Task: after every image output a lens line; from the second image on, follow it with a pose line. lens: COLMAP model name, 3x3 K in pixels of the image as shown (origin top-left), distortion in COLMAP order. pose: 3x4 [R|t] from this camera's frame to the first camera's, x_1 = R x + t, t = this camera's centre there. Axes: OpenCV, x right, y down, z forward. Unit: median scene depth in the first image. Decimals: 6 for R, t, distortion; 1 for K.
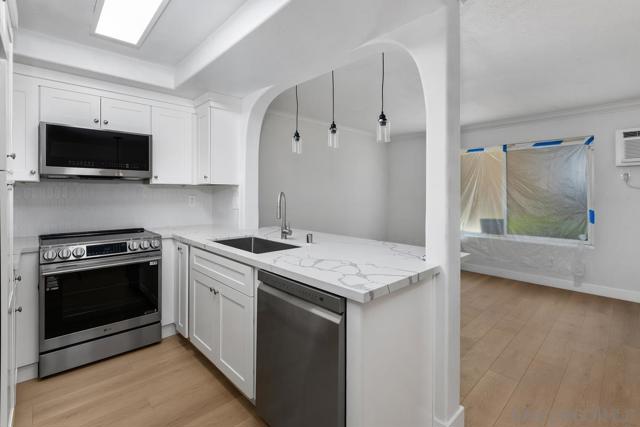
lens RADIAL K [[290.8, 0, 321.5], [0, 290.8, 191.5], [0, 0, 1]] dist [-0.001340, -0.000373]
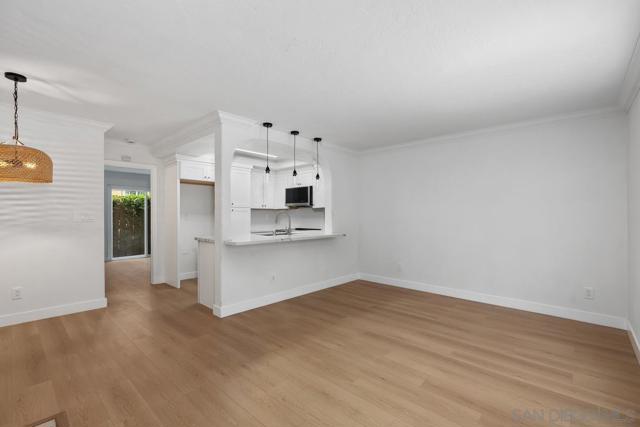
lens RADIAL K [[290.8, 0, 324.3], [0, 290.8, 216.3], [0, 0, 1]] dist [-0.001340, -0.000373]
pose [[0.075644, 0.000608, -0.997135, 1.466307], [0.005516, 0.999984, 0.001028, 0.030170], [0.997120, -0.005577, 0.075639, 0.860168]]
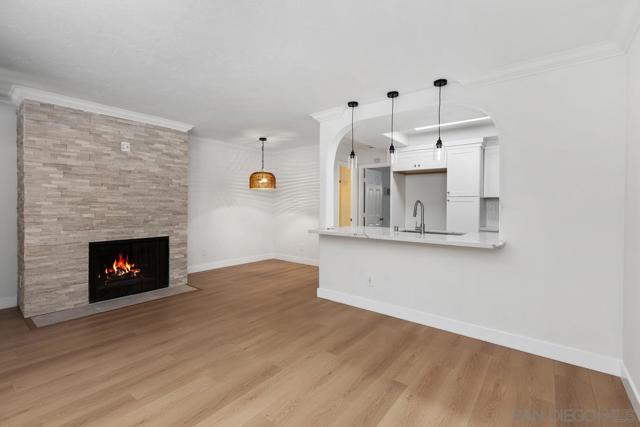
lens RADIAL K [[290.8, 0, 311.3], [0, 290.8, 206.9], [0, 0, 1]] dist [-0.001340, -0.000373]
pose [[-0.993316, -0.011546, -0.114845, 0.443720], [-0.011349, 0.999933, -0.002370, 0.034743], [0.114864, -0.001051, -0.993381, 1.842826]]
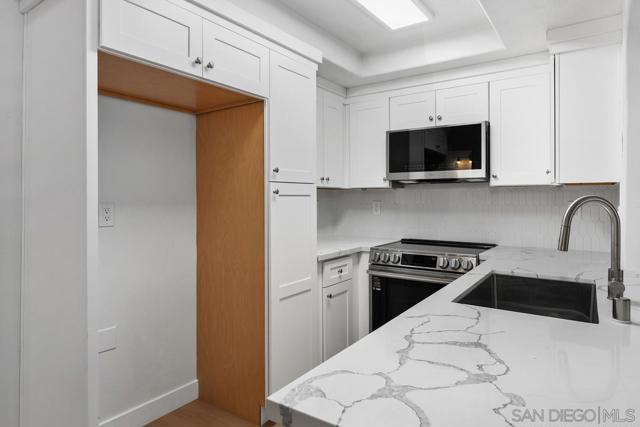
lens RADIAL K [[395.3, 0, 314.9], [0, 395.3, 198.0], [0, 0, 1]] dist [-0.014294, 0.003628]
pose [[0.196134, -0.001925, -0.980575, 0.297949], [0.005935, 0.999982, -0.000776, 0.002367], [0.980559, -0.005667, 0.196142, 0.336732]]
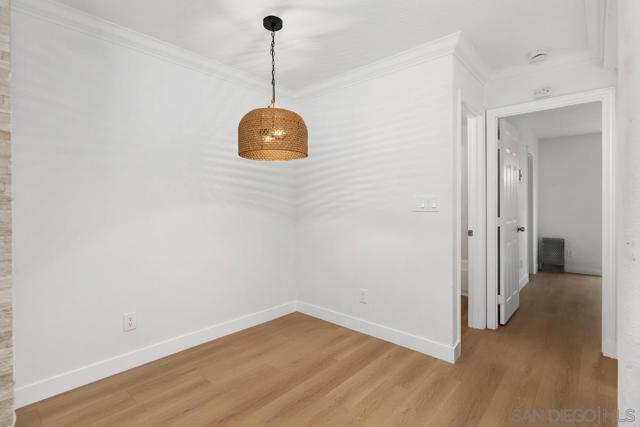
lens RADIAL K [[311.5, 0, 314.9], [0, 311.5, 207.3], [0, 0, 1]] dist [-0.003726, -0.001360]
pose [[-0.997246, -0.001193, -0.074162, 0.495894], [-0.001272, 0.999999, 0.001015, 0.037614], [0.074160, 0.001106, -0.997246, 0.740191]]
